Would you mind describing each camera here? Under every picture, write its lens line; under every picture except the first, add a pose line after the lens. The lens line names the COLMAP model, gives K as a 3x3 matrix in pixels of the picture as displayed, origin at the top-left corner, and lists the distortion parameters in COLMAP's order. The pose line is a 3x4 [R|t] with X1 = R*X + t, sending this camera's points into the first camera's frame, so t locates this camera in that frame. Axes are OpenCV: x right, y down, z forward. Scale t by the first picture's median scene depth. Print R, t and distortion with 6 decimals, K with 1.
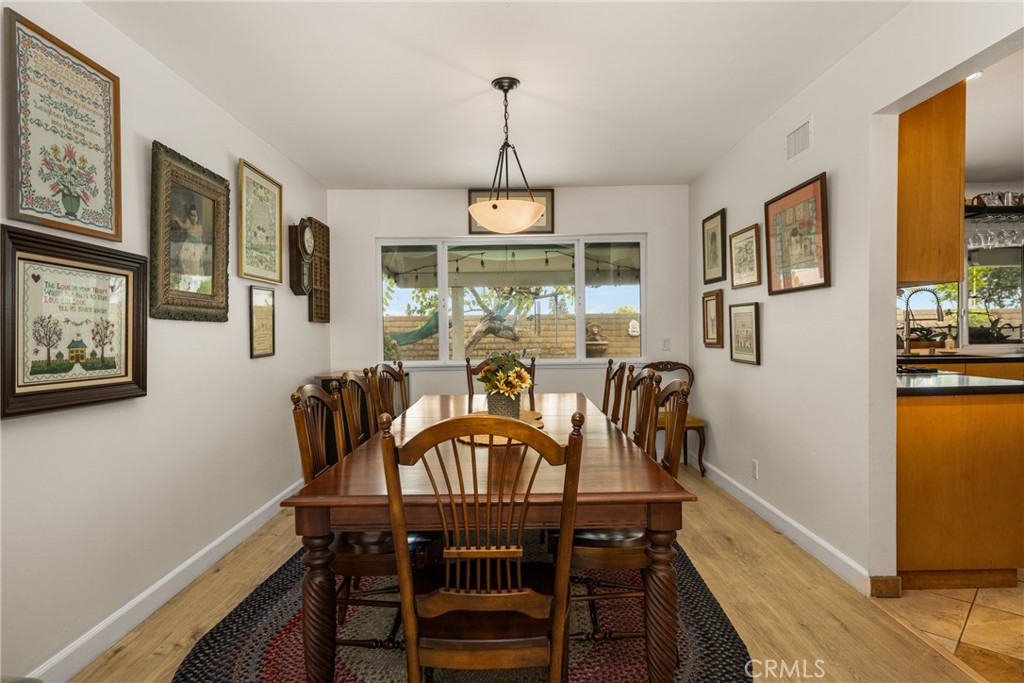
lens RADIAL K [[563.6, 0, 512.0], [0, 563.6, 341.5], [0, 0, 1]] dist [0.001725, 0.000593]
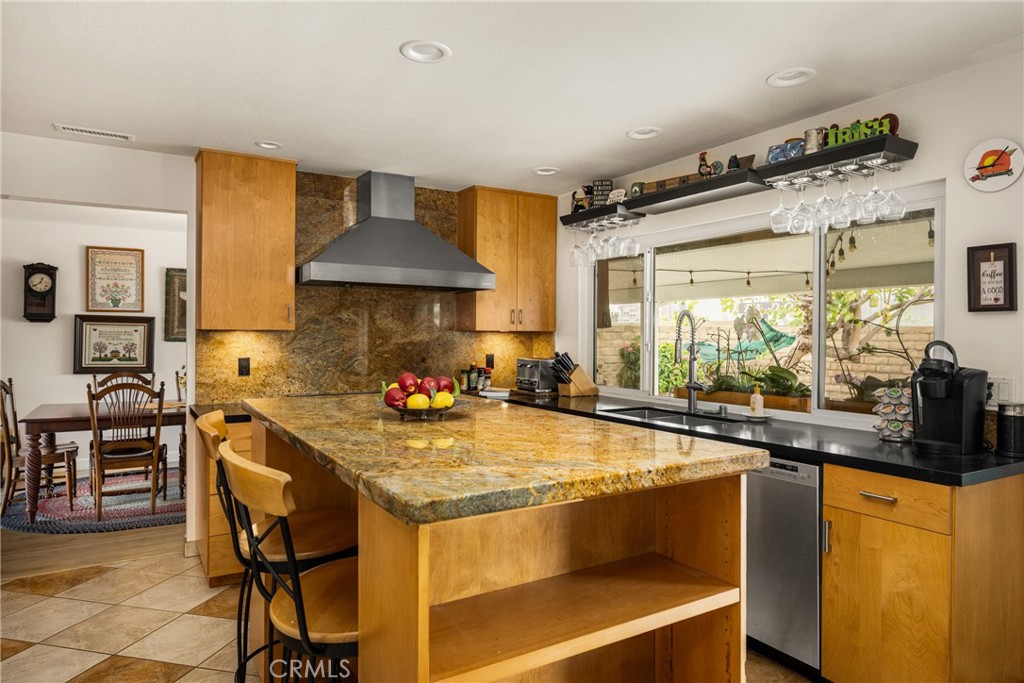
lens RADIAL K [[617.1, 0, 512.0], [0, 617.1, 341.5], [0, 0, 1]] dist [-0.001298, -0.000245]
pose [[0.519905, 0.023636, -0.853897, 2.827803], [-0.031356, 0.999471, 0.008574, -0.131584], [0.853648, 0.022318, 0.520371, 1.055109]]
